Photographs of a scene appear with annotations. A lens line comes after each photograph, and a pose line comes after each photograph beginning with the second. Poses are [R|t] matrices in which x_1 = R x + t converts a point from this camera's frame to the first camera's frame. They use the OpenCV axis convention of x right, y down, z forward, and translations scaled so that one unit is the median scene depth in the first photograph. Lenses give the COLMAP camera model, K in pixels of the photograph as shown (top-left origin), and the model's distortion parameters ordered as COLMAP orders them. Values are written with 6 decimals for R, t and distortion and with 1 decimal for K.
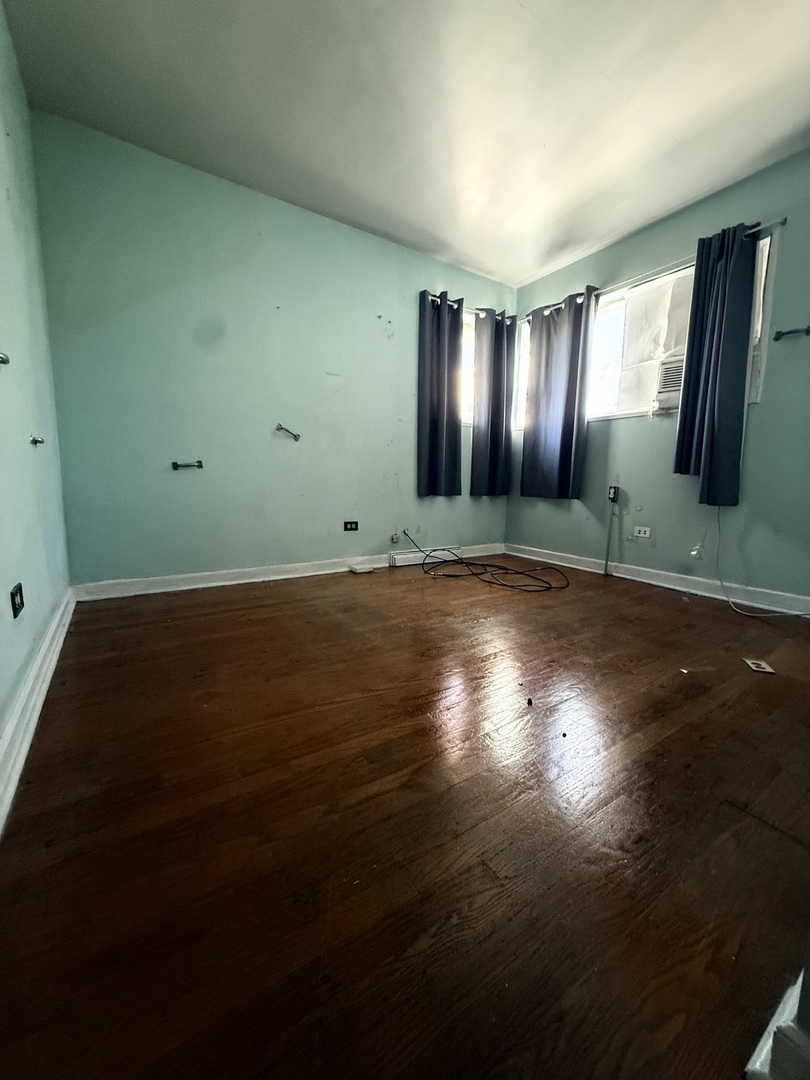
lens RADIAL K [[431.3, 0, 404.5], [0, 431.3, 538.6], [0, 0, 1]] dist [-0.001187, 0.000125]
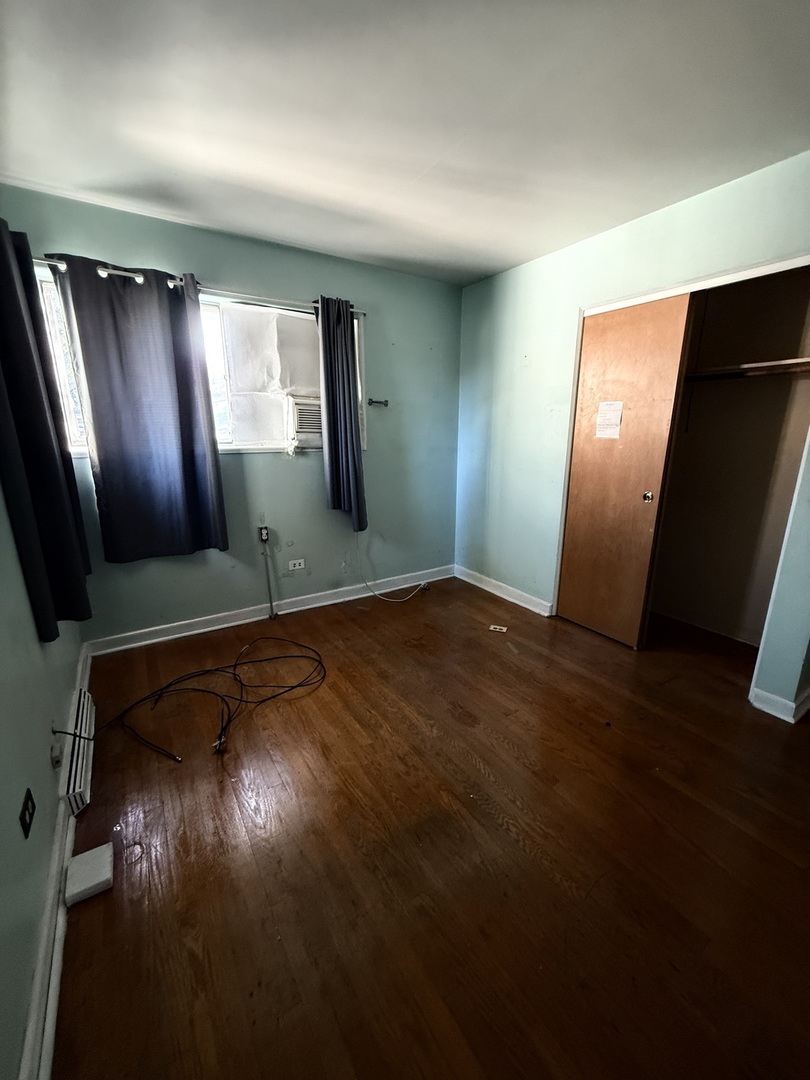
lens RADIAL K [[431.3, 0, 405.7], [0, 431.3, 539.6], [0, 0, 1]] dist [-0.001187, 0.000125]
pose [[0.002626, -0.268931, 0.963156, -0.427881], [0.130183, 0.955054, 0.266314, -0.314606], [-0.991486, 0.124688, 0.037518, 0.697266]]
